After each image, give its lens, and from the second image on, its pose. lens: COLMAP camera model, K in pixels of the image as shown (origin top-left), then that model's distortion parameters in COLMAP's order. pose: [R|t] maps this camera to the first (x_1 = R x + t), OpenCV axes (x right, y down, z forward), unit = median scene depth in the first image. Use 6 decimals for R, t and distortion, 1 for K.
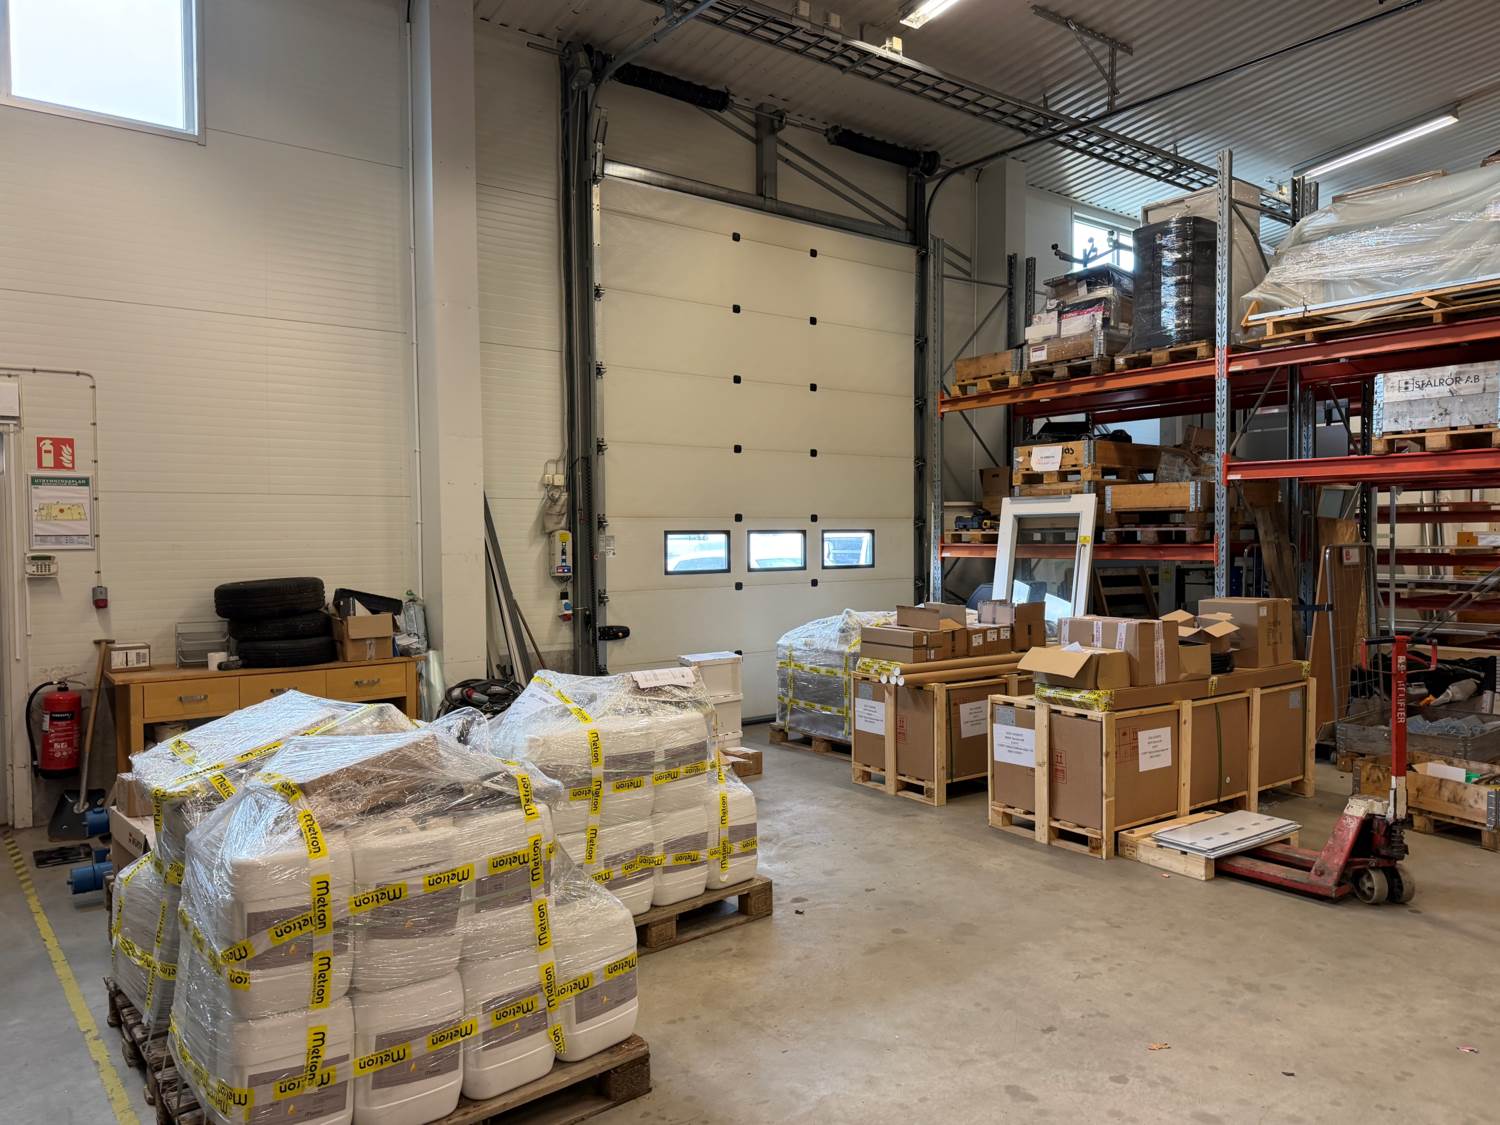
lens RADIAL K [[1060.2, 0, 750.0], [0, 1060.2, 562.5], [0, 0, 1]] dist [0.090175, -0.109366]
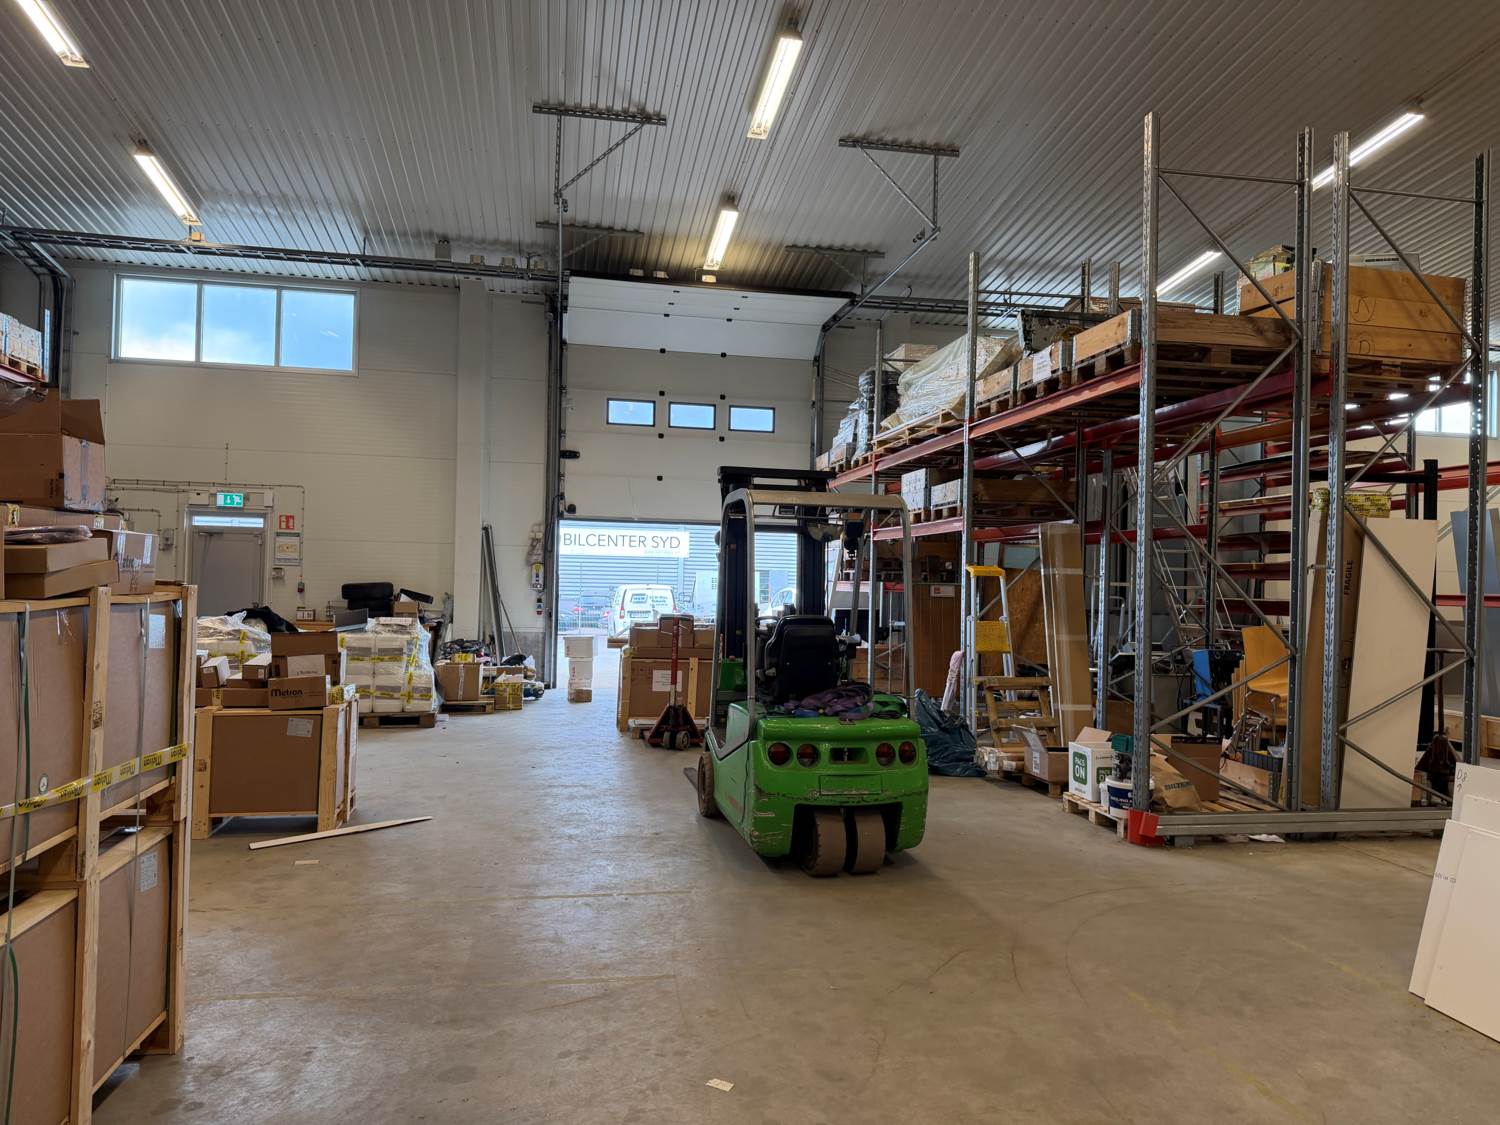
lens RADIAL K [[1060.2, 0, 750.0], [0, 1060.2, 562.5], [0, 0, 1]] dist [0.090175, -0.109366]
pose [[0.894628, 0.020973, -0.446320, 1.209154], [-0.042246, 0.998393, -0.037765, 0.025978], [0.444811, 0.052641, 0.894076, -0.559012]]
